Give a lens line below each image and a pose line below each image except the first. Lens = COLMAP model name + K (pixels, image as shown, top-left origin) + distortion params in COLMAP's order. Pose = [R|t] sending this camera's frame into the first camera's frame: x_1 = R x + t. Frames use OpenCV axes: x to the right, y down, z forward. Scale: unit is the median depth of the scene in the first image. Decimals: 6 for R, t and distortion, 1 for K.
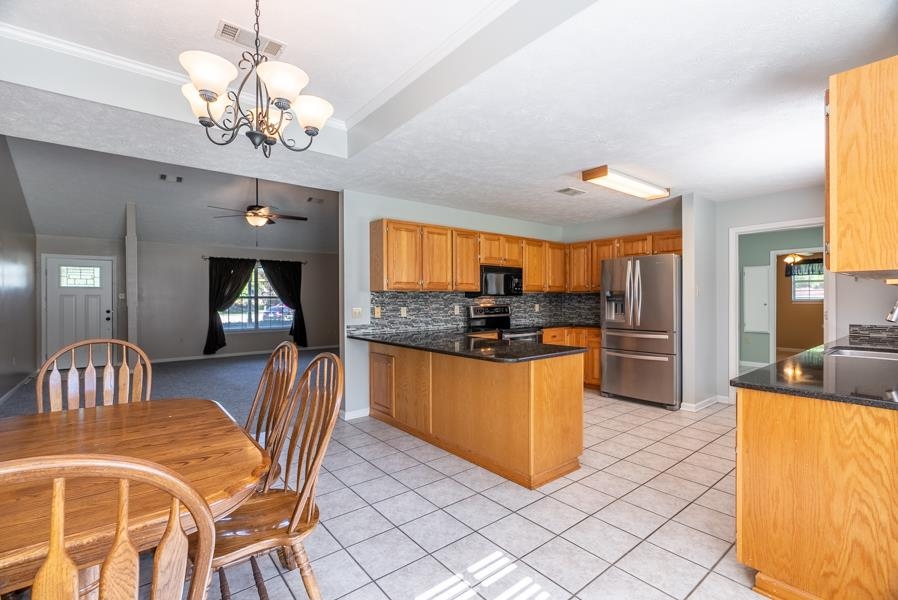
lens RADIAL K [[410.7, 0, 448.1], [0, 410.7, 299.1], [0, 0, 1]] dist [-0.009647, 0.002179]
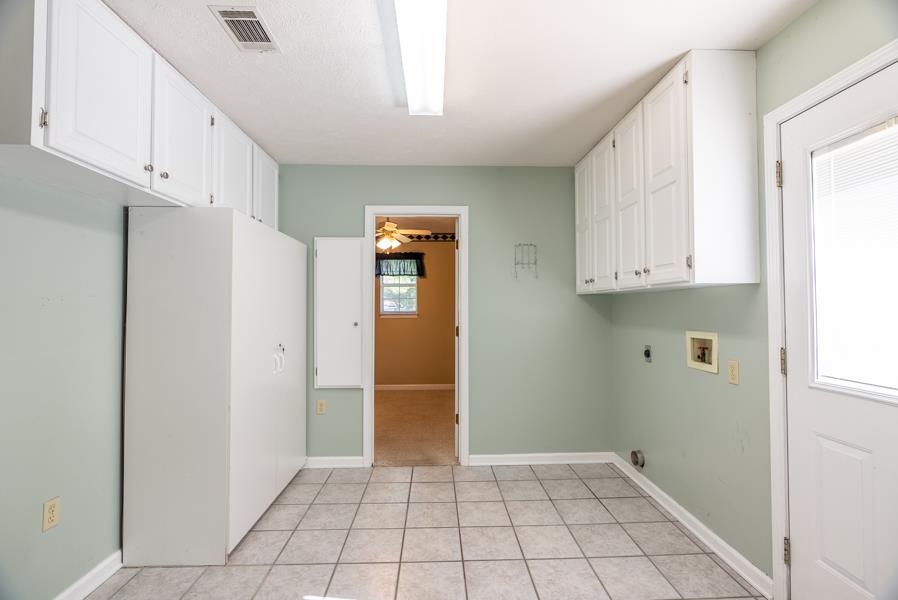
lens RADIAL K [[410.7, 0, 450.3], [0, 410.7, 299.8], [0, 0, 1]] dist [-0.009647, 0.002179]
pose [[0.598358, 0.020061, 0.800978, 0.681751], [0.002952, 0.999625, -0.027241, -0.000551], [-0.801224, 0.018664, 0.598074, 0.925690]]
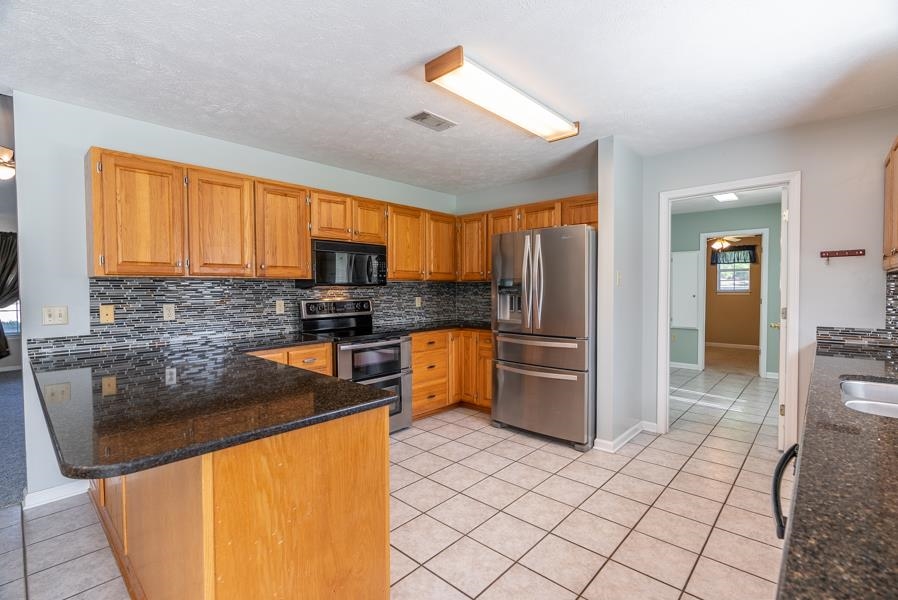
lens RADIAL K [[410.7, 0, 449.8], [0, 410.7, 297.8], [0, 0, 1]] dist [-0.009647, 0.002179]
pose [[0.989397, -0.004075, 0.145182, 0.205034], [0.001030, 0.999778, 0.021038, -0.002511], [-0.145235, -0.020666, 0.989181, 0.319366]]
